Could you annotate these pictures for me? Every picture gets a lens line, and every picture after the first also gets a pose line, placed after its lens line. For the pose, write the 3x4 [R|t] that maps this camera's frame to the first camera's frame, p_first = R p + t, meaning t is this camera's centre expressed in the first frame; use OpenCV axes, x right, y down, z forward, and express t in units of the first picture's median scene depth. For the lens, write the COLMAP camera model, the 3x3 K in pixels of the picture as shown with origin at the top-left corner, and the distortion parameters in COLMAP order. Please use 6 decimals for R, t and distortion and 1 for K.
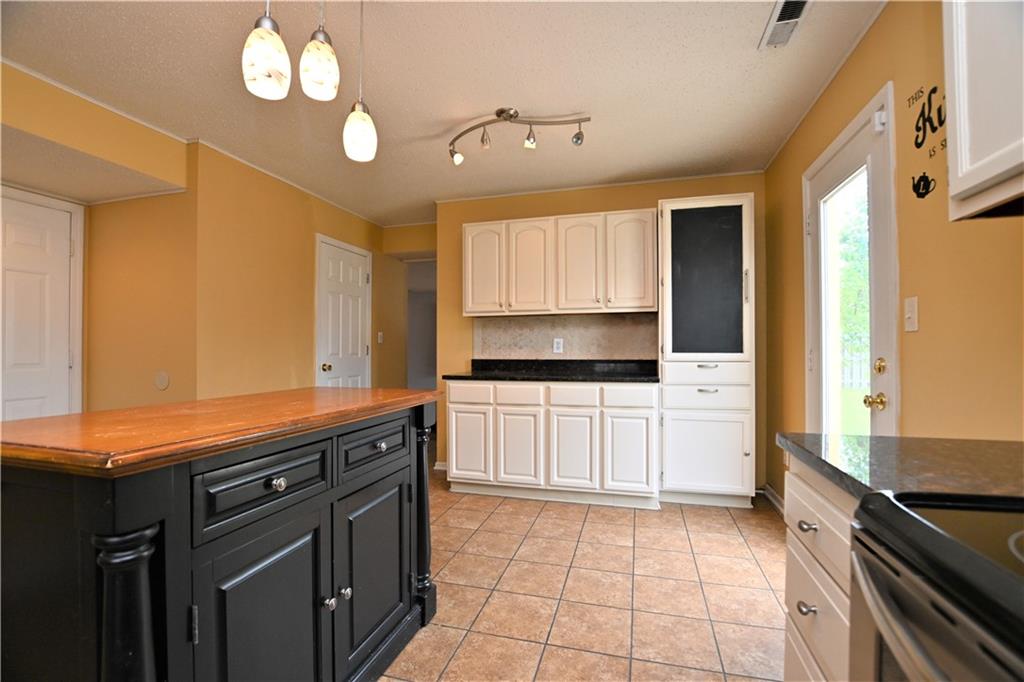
lens RADIAL K [[446.6, 0, 513.5], [0, 446.6, 345.3], [0, 0, 1]] dist [-0.031457, 0.001736]
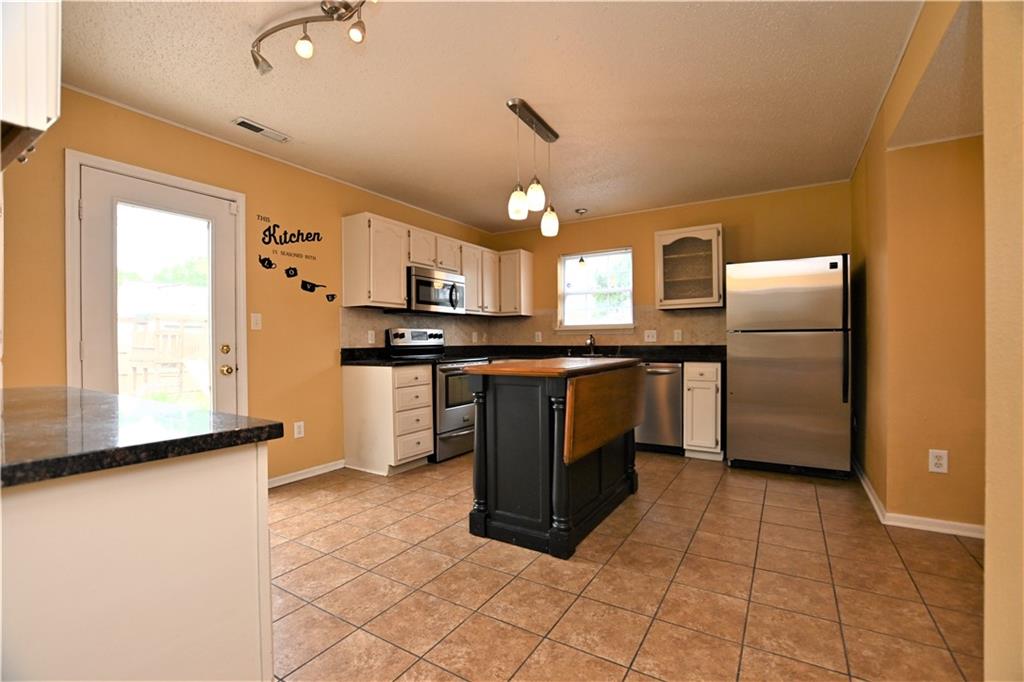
lens RADIAL K [[446.6, 0, 517.2], [0, 446.6, 342.1], [0, 0, 1]] dist [-0.031457, 0.001736]
pose [[-0.963093, 0.008711, 0.269029, -0.507204], [0.007860, 0.999960, -0.004240, 0.026369], [-0.269056, -0.001969, -0.963123, 1.682137]]
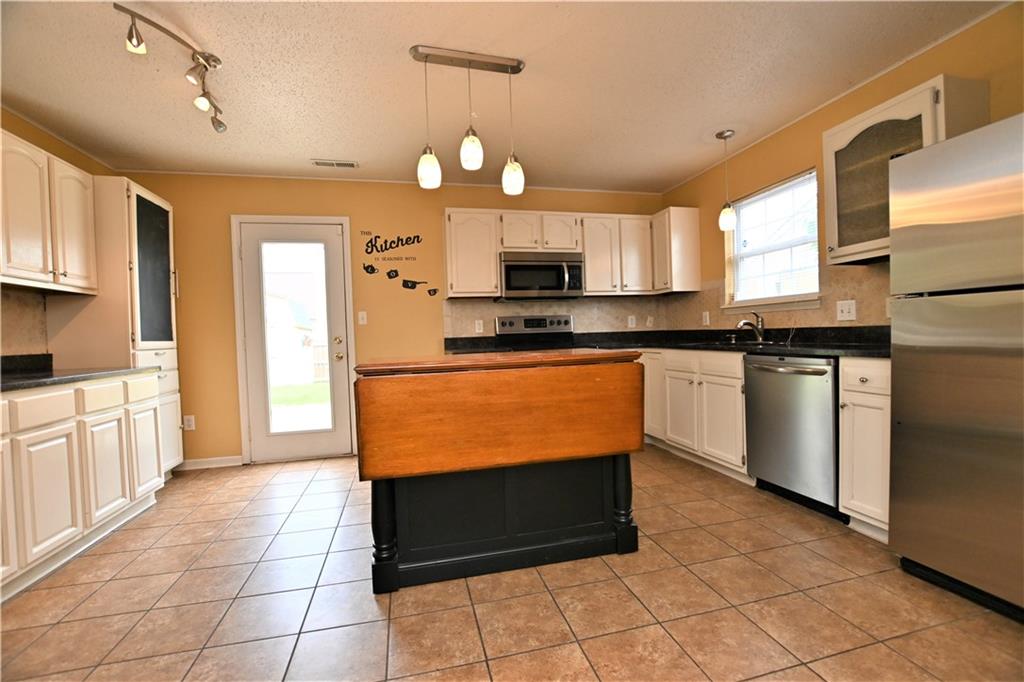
lens RADIAL K [[446.6, 0, 516.2], [0, 446.6, 342.2], [0, 0, 1]] dist [-0.031457, 0.001736]
pose [[-0.493056, 0.002299, 0.869995, -1.105883], [0.029236, 0.999475, 0.013928, 0.037010], [-0.869506, 0.032303, -0.492864, 0.952925]]
